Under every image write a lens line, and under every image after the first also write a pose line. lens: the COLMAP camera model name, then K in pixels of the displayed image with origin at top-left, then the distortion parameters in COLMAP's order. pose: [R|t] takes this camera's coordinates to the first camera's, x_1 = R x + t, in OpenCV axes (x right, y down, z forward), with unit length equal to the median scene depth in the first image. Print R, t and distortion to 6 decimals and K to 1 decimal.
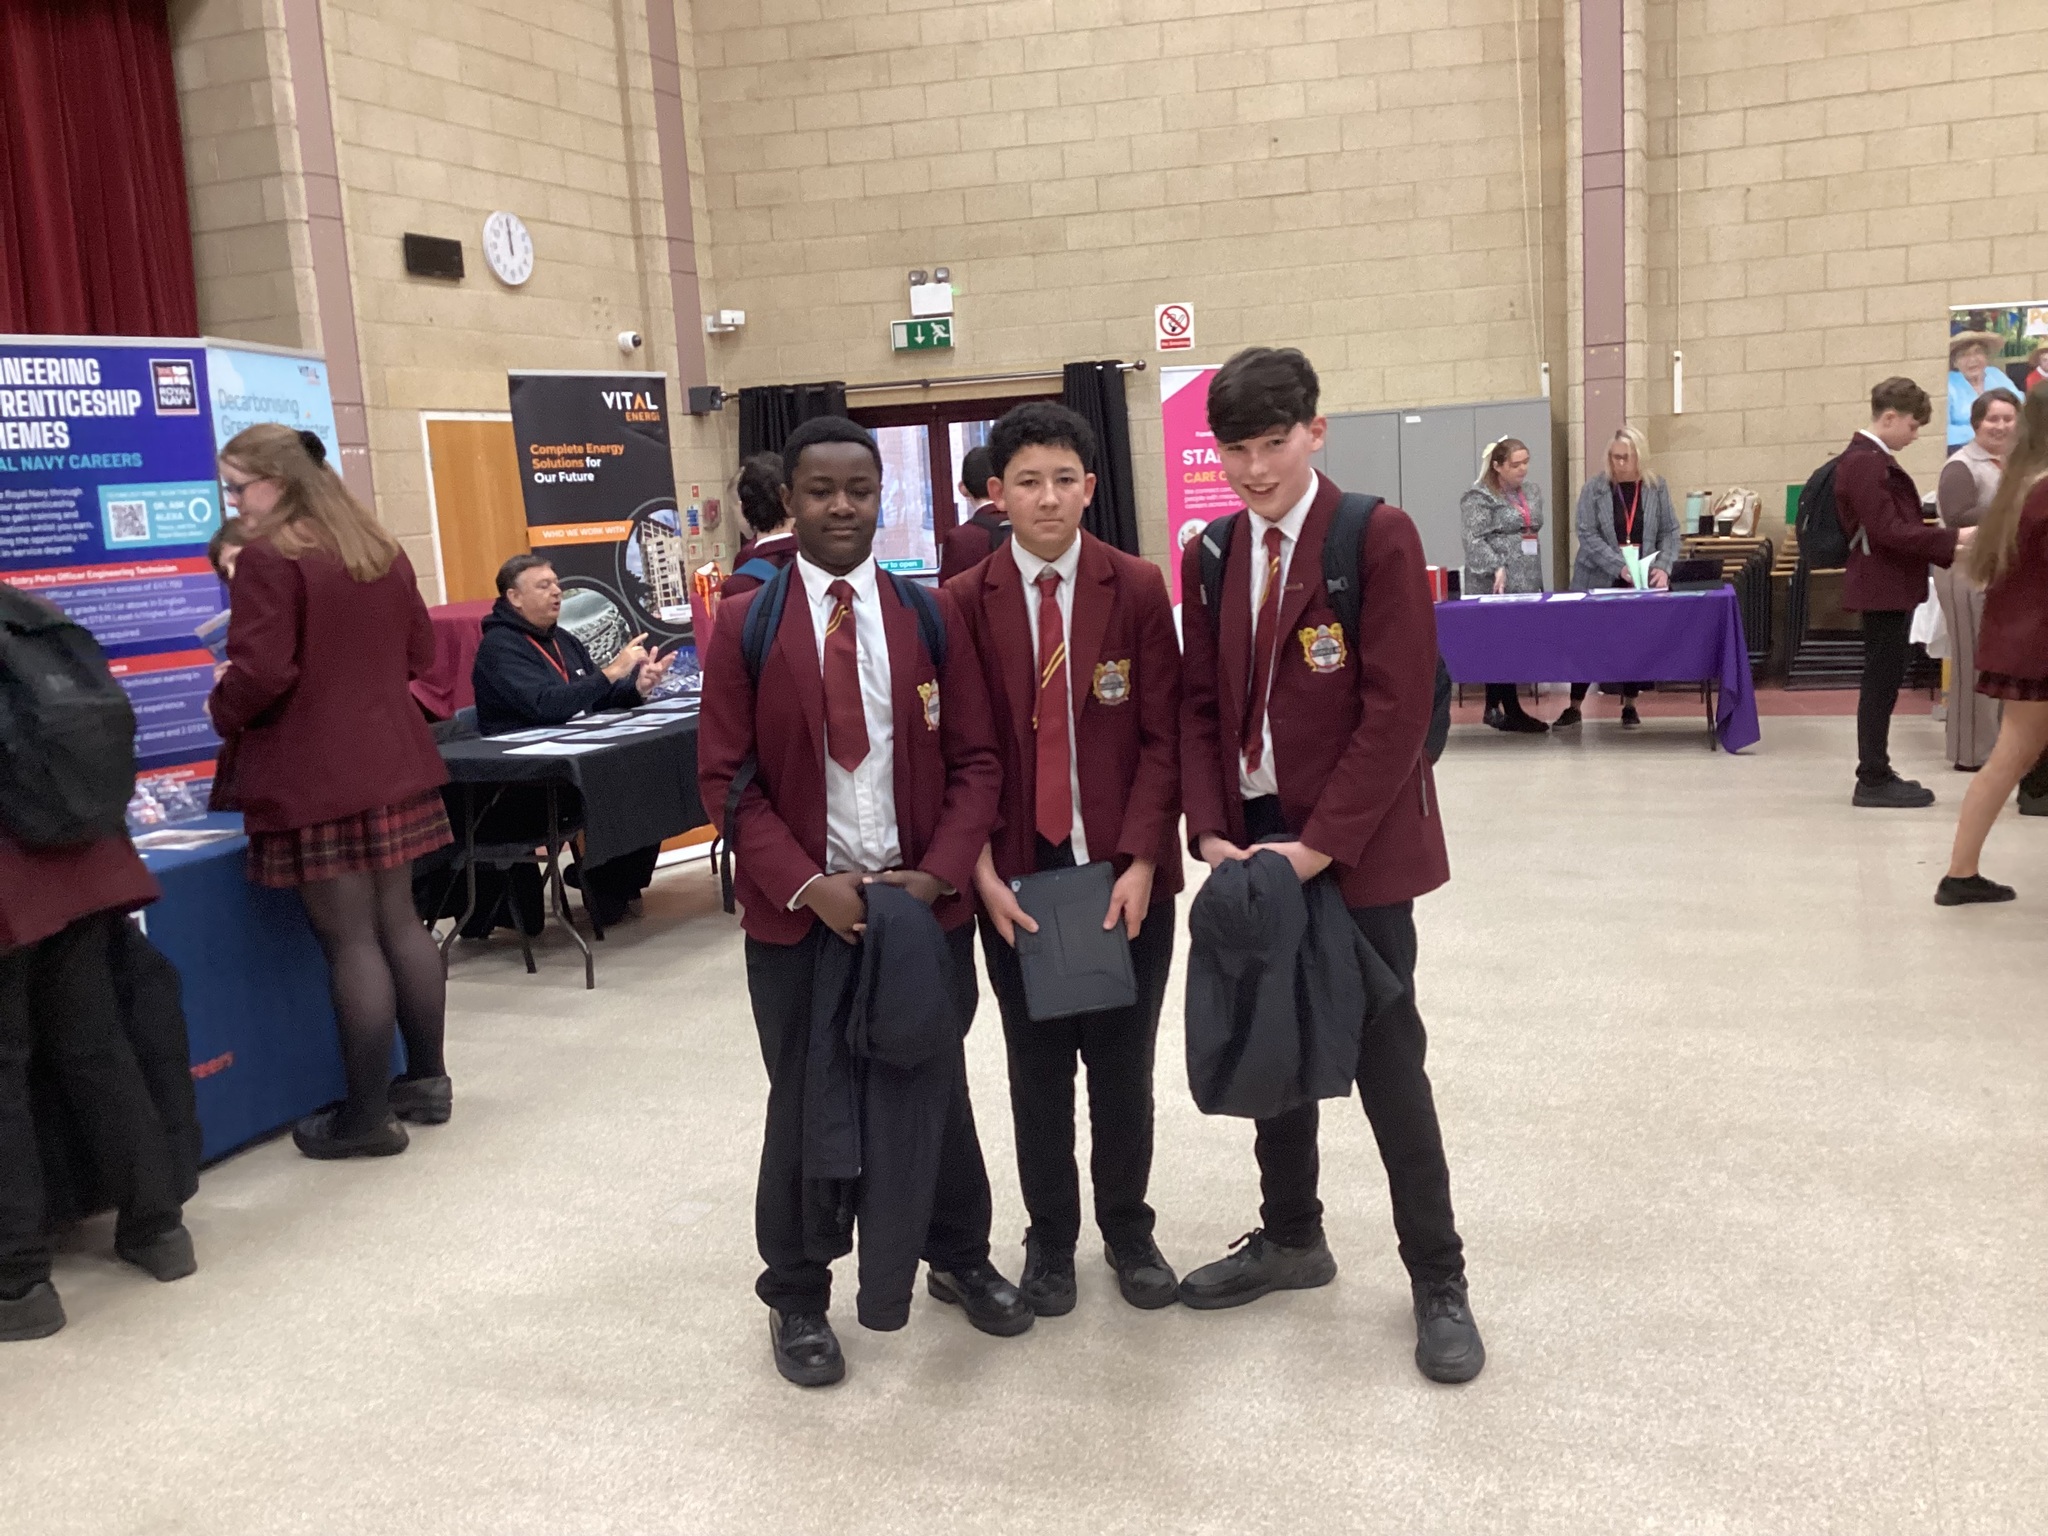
lens RADIAL K [[1853.6, 0, 1010.7], [0, 1853.6, 767.4], [0, 0, 1]] dist [0.112579, -0.224781]
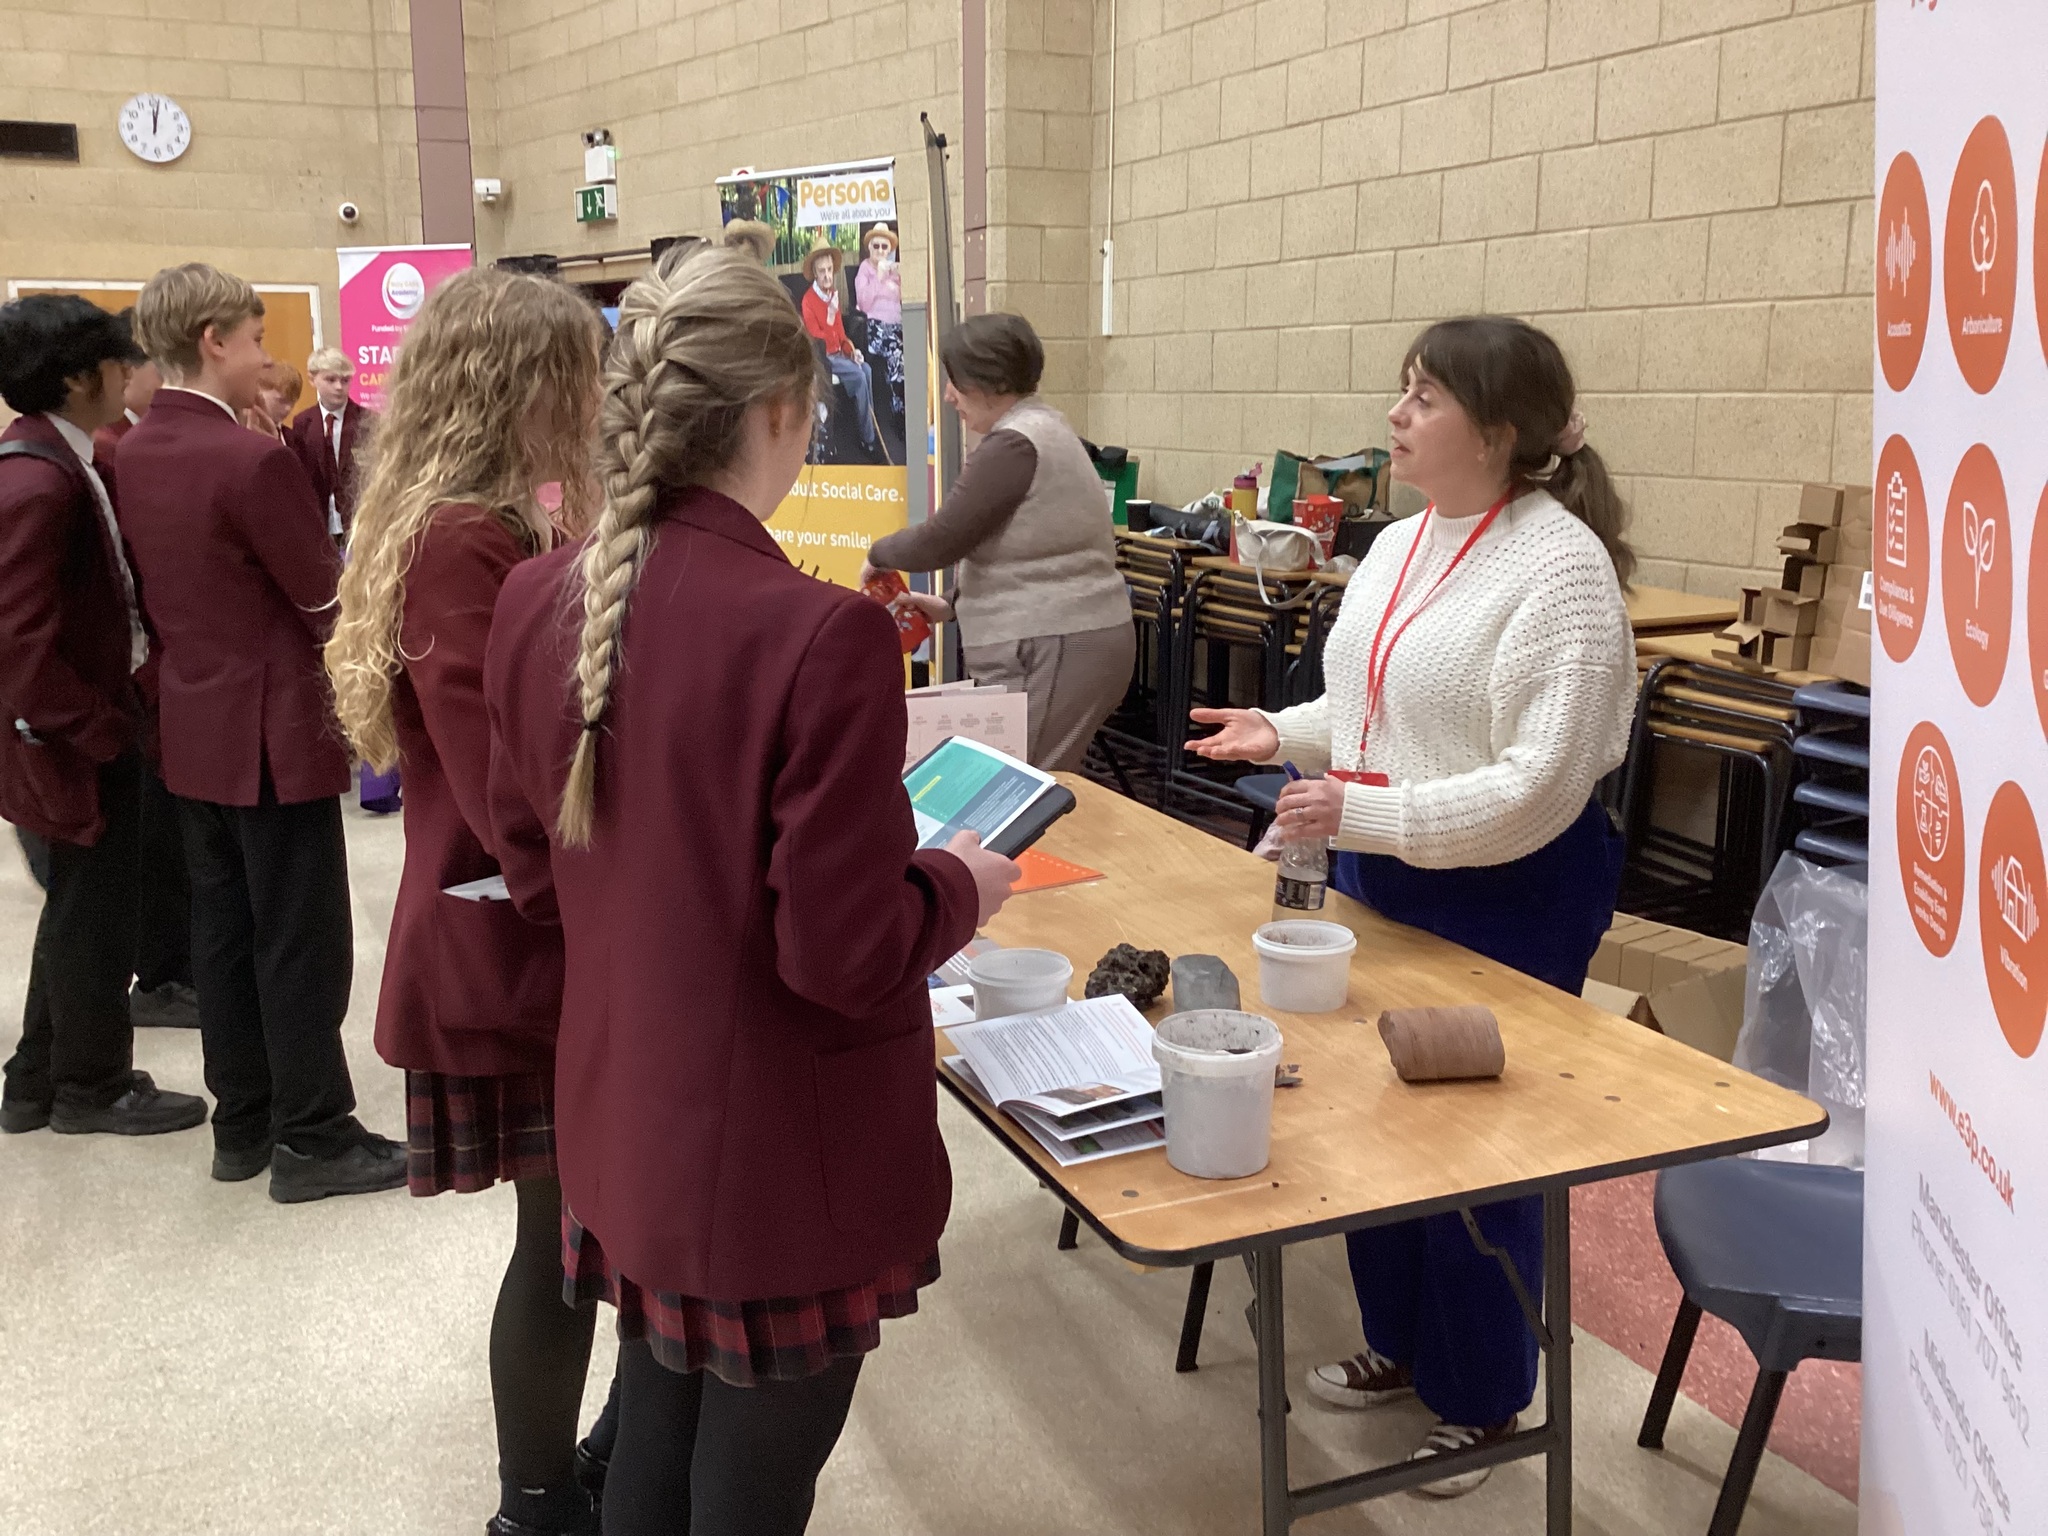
lens RADIAL K [[1853.6, 0, 1010.7], [0, 1853.6, 767.4], [0, 0, 1]] dist [0.112579, -0.224781]
pose [[0.735738, 0.195058, -0.648569, 1.163155], [-0.145228, 0.980790, 0.130226, -0.173131], [0.661512, -0.001622, 0.749933, 0.696630]]
